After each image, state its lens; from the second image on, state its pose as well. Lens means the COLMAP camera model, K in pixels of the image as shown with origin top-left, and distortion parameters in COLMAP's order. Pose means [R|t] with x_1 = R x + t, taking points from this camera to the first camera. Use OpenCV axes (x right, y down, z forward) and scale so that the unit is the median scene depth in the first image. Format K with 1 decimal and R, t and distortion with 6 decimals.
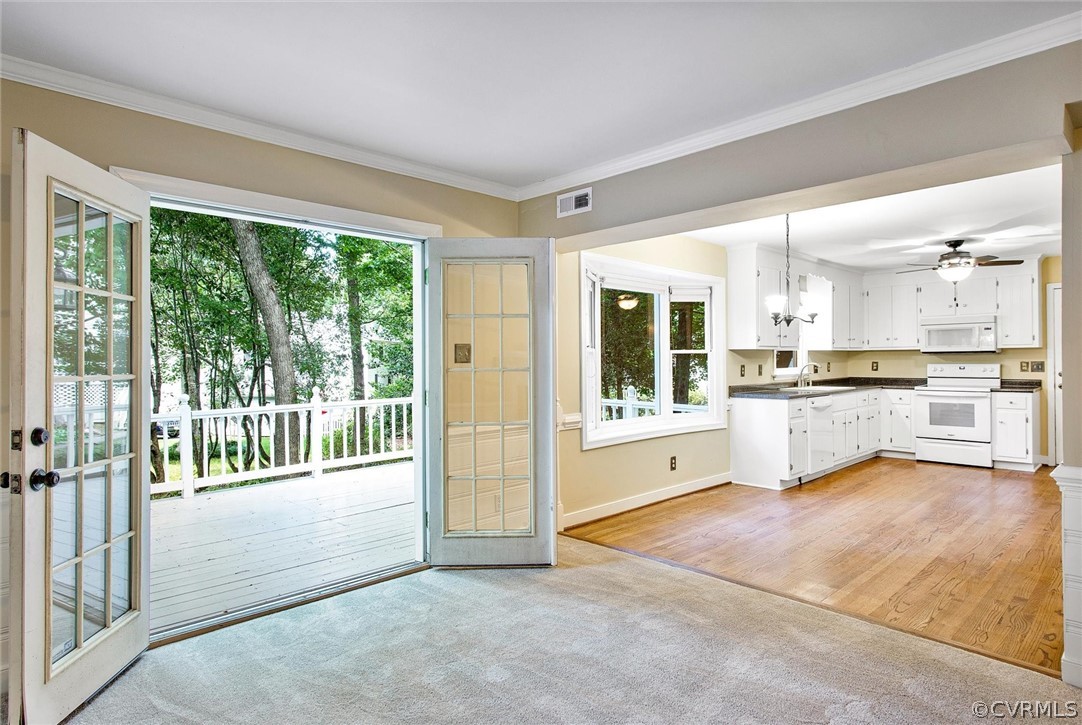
lens RADIAL K [[606.9, 0, 542.2], [0, 606.9, 360.8], [0, 0, 1]] dist [-0.000994, -0.000257]
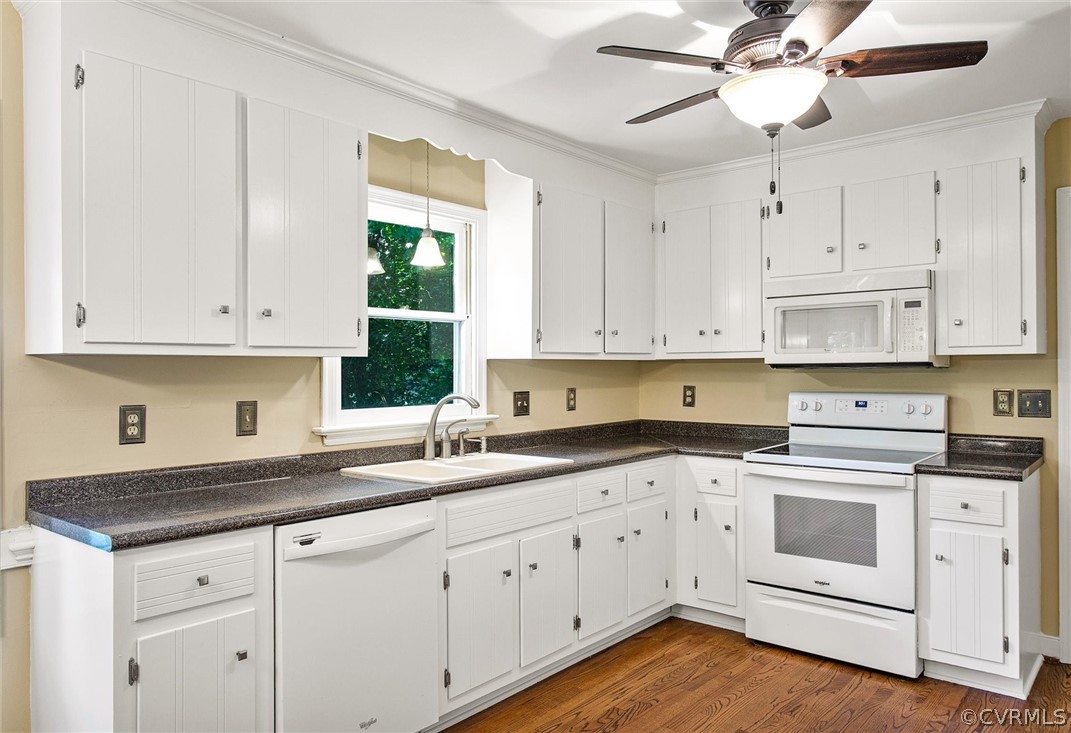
lens RADIAL K [[771.6, 0, 529.6], [0, 771.6, 369.4], [0, 0, 1]] dist [0.000242, -0.001974]
pose [[0.994665, 0.003428, 0.103099, 0.437851], [-0.003148, 0.999991, -0.002879, -0.009642], [-0.103108, 0.002539, 0.994667, 0.533736]]
